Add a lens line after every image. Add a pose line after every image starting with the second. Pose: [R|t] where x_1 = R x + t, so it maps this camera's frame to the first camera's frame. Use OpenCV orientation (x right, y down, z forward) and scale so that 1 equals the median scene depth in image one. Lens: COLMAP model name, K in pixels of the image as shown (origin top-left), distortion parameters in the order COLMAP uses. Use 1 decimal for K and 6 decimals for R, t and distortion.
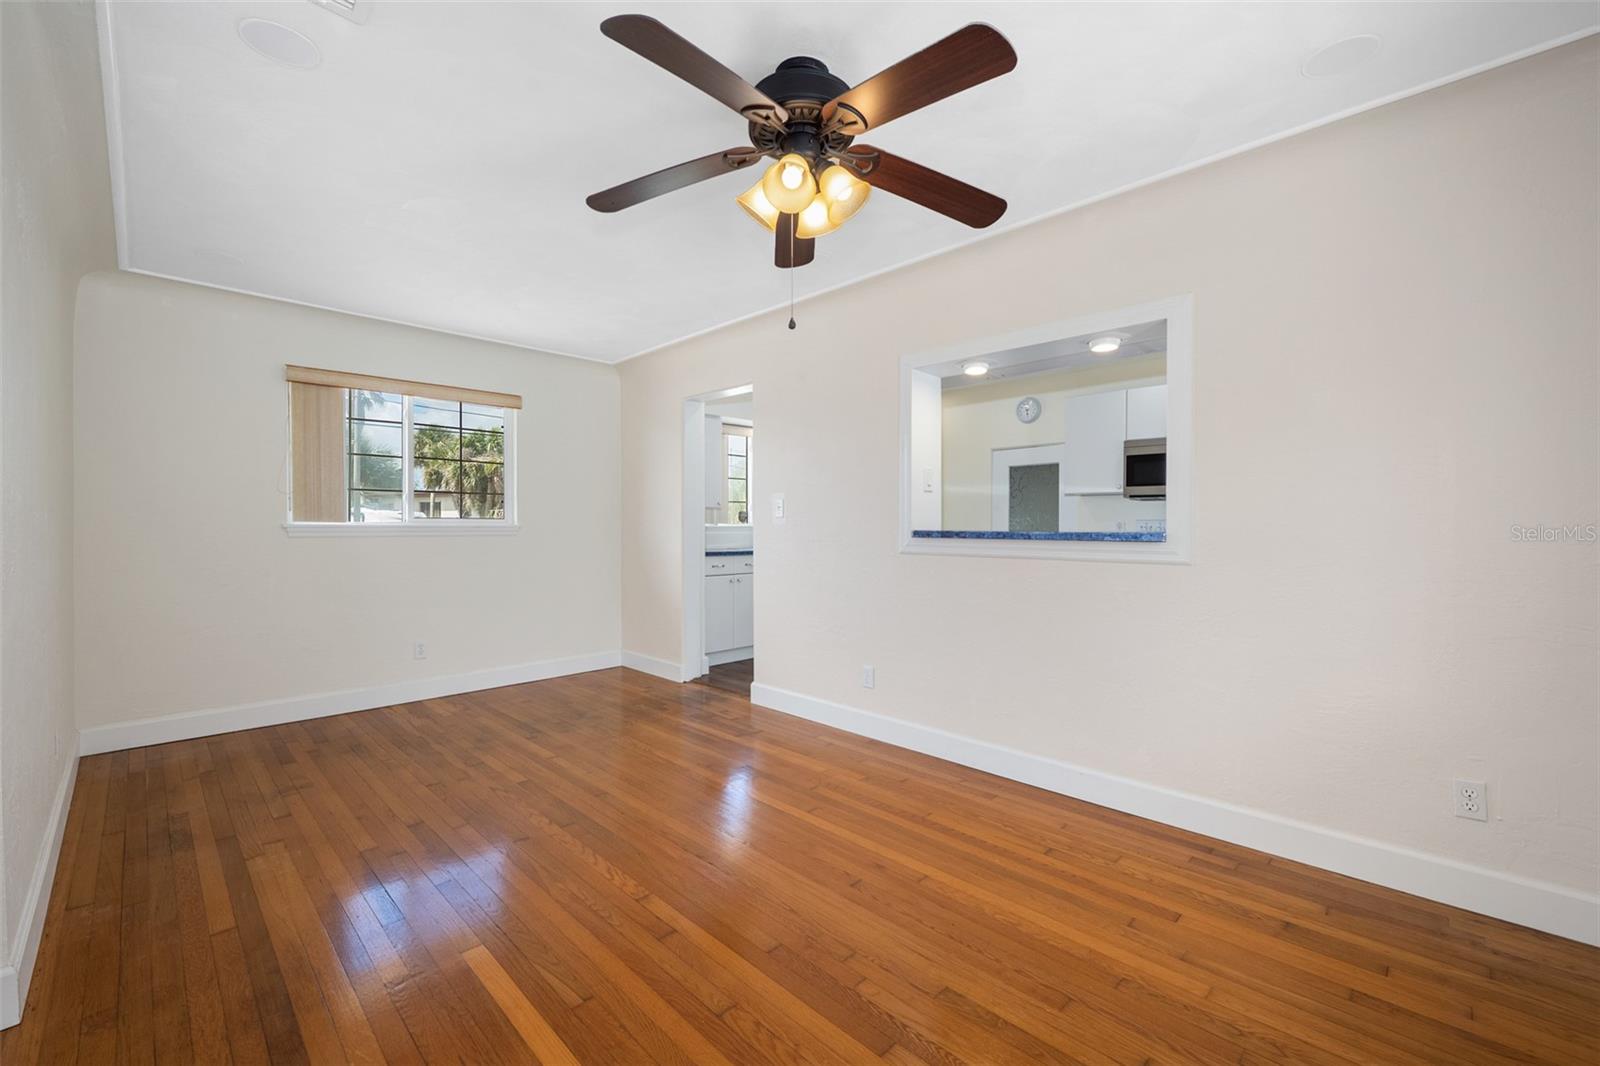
lens RADIAL K [[651.7, 0, 793.6], [0, 651.7, 526.5], [0, 0, 1]] dist [-0.012458, 0.000000]
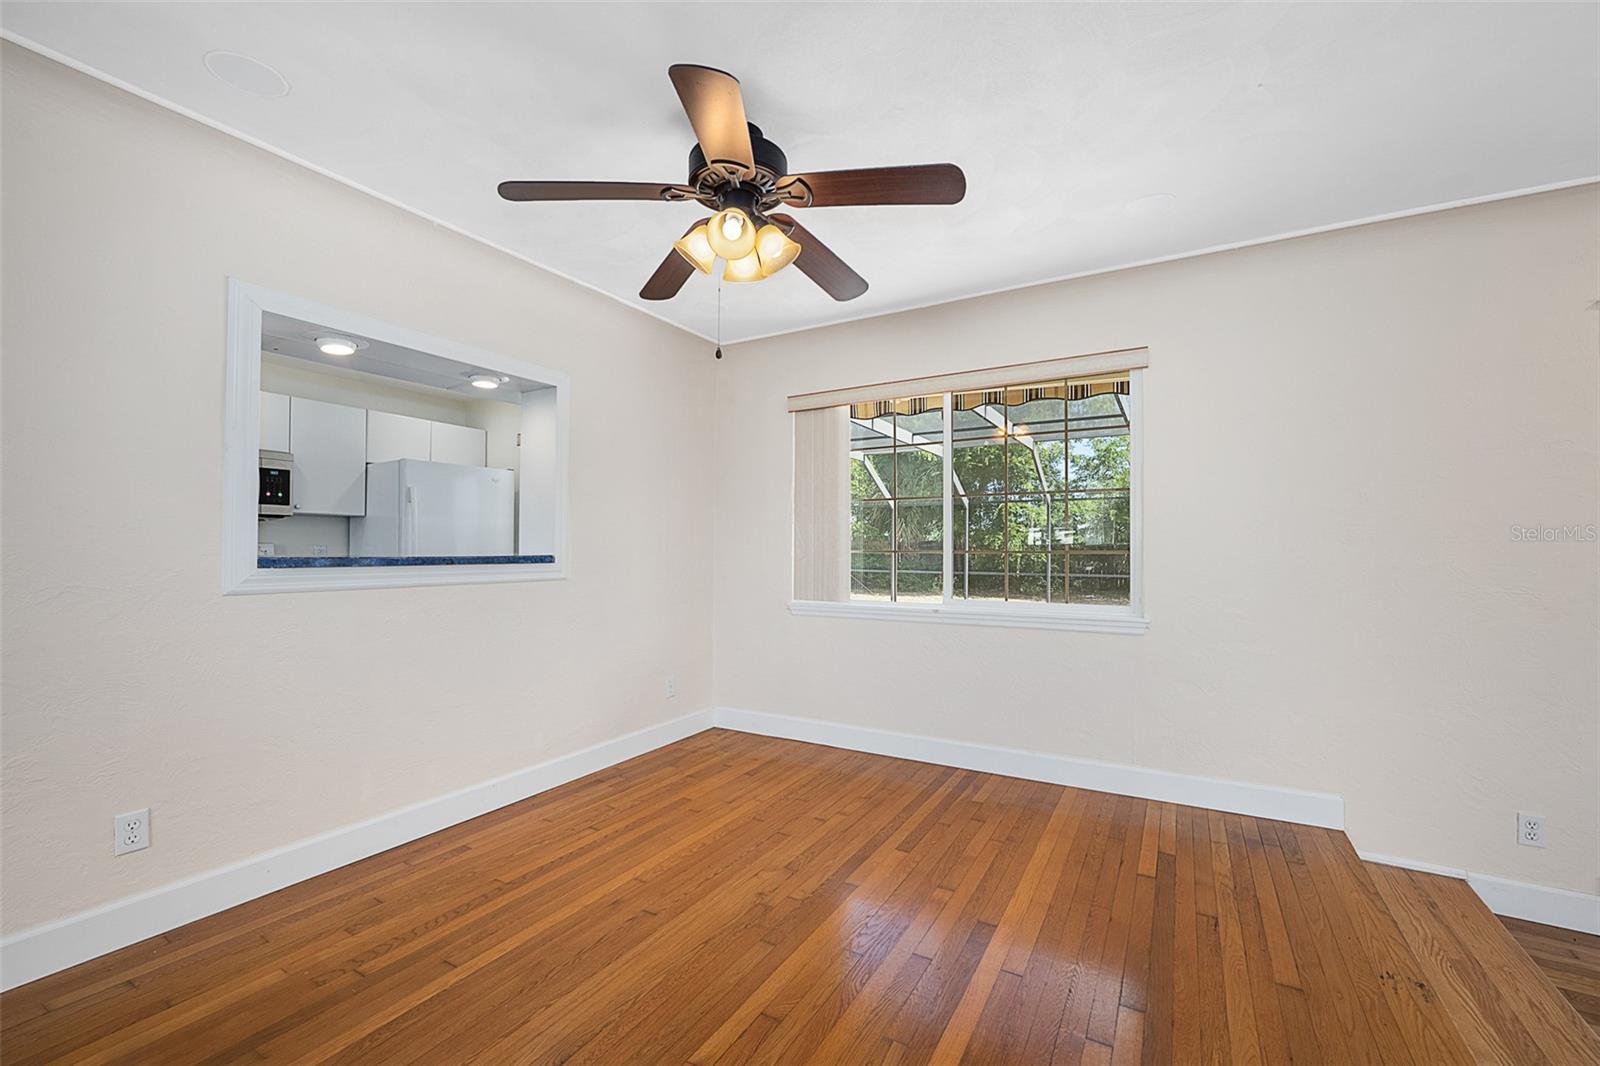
lens RADIAL K [[651.7, 0, 801.4], [0, 651.7, 538.2], [0, 0, 1]] dist [-0.012458, 0.000000]
pose [[-0.242303, 0.011994, 0.970126, -0.805339], [0.001373, 0.999927, -0.012020, -0.007394], [-0.970200, -0.001581, -0.242302, 0.885002]]
